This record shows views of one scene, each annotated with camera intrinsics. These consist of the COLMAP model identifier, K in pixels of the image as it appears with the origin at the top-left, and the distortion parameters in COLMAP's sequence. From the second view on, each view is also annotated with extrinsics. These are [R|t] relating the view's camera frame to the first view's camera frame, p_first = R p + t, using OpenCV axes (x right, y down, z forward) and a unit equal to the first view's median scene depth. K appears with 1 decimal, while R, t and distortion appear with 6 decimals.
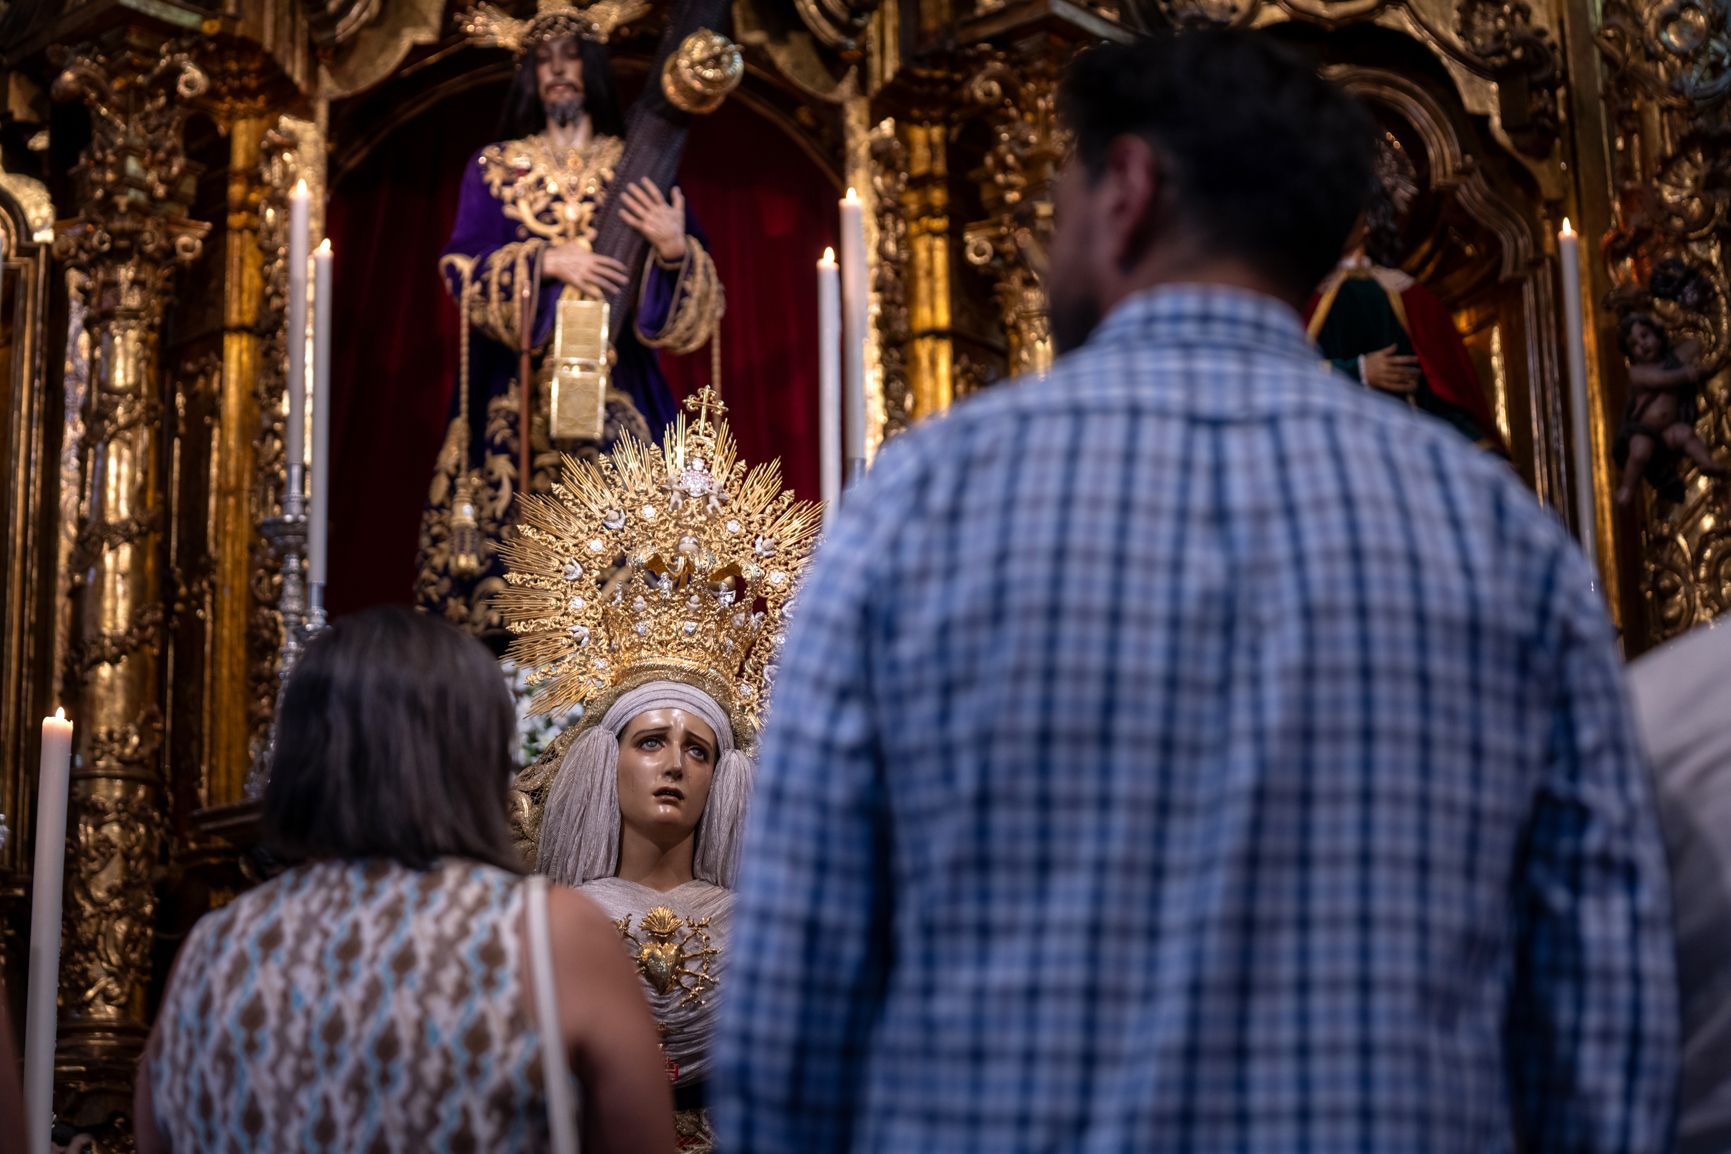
lens RADIAL K [[3755.5, 0, 863.0], [0, 3755.5, 576.0], [0, 0, 1]] dist [-0.192678, 0.000000]
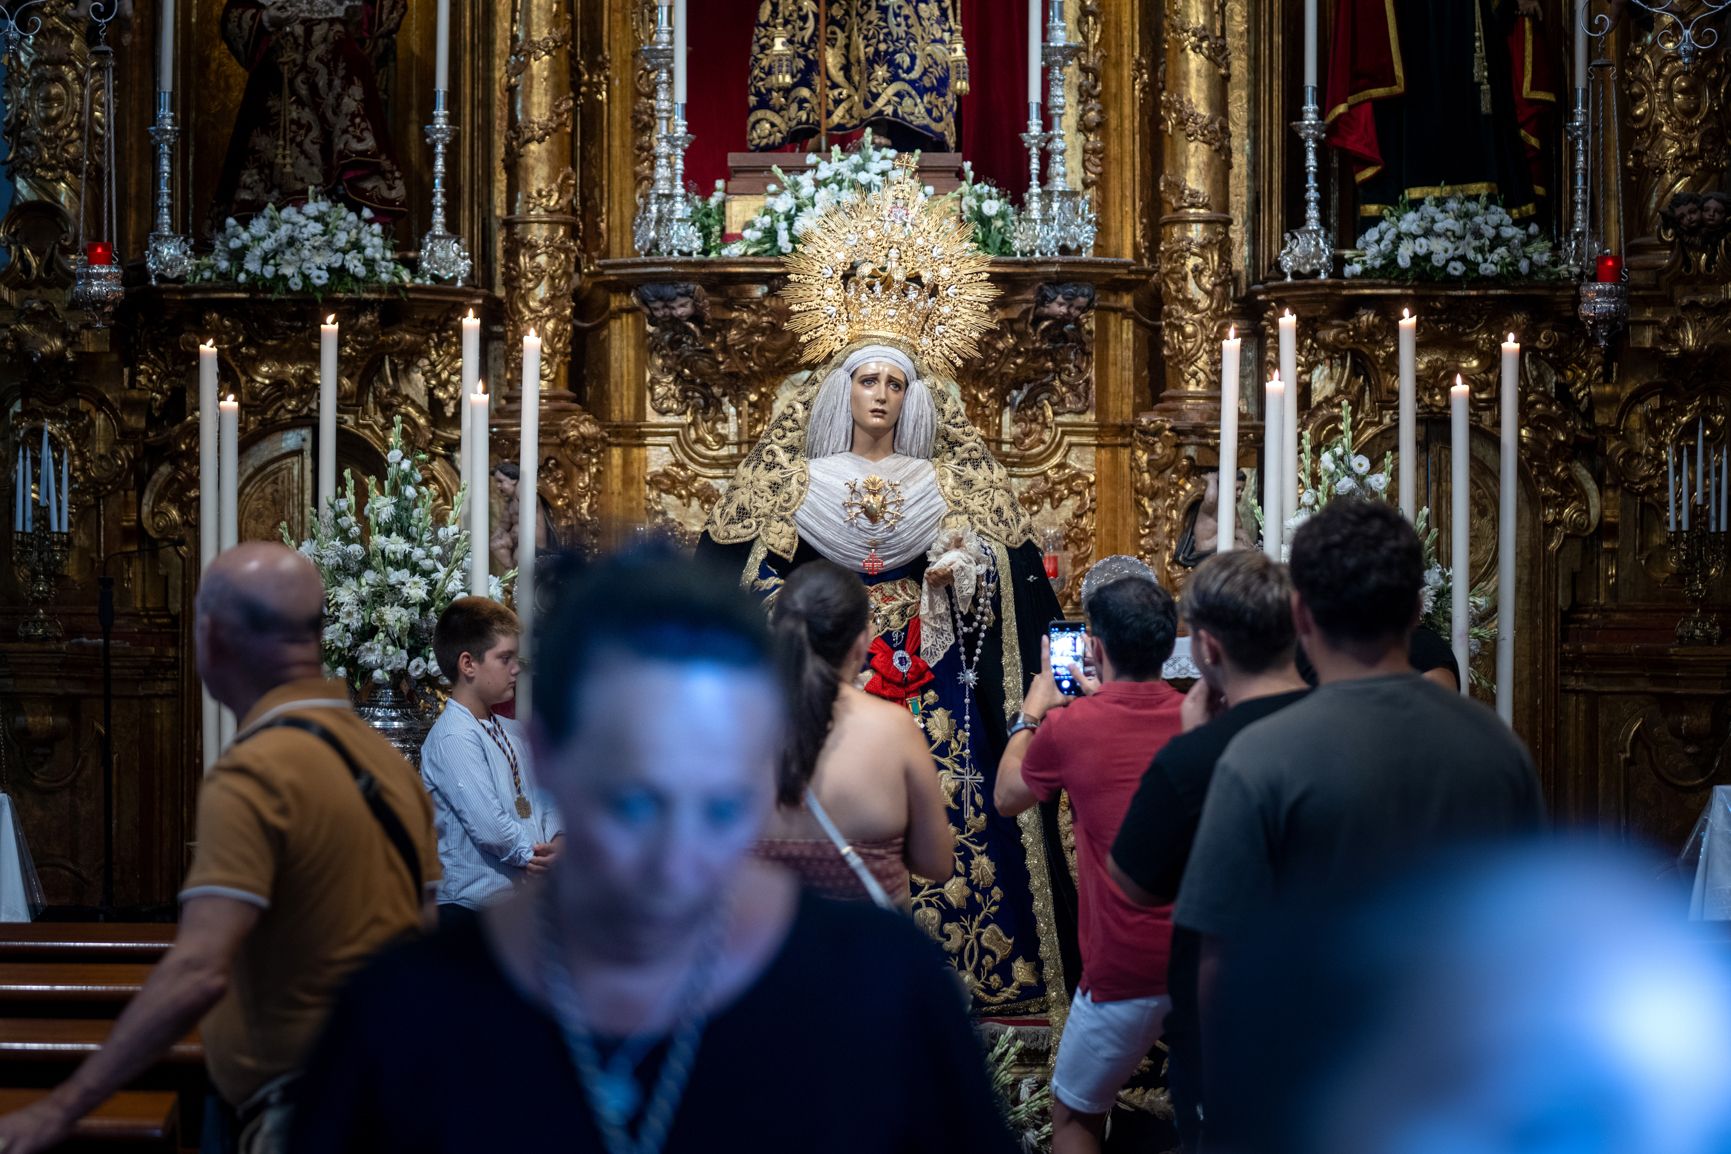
lens RADIAL K [[3755.5, 0, 866.2], [0, 3755.5, 577.2], [0, 0, 1]] dist [-0.192678, 0.000000]
pose [[0.995418, 0.019028, -0.093708, 0.064351], [0.005626, 0.966648, 0.256047, -0.186350], [0.095455, -0.255401, 0.962111, -0.430707]]
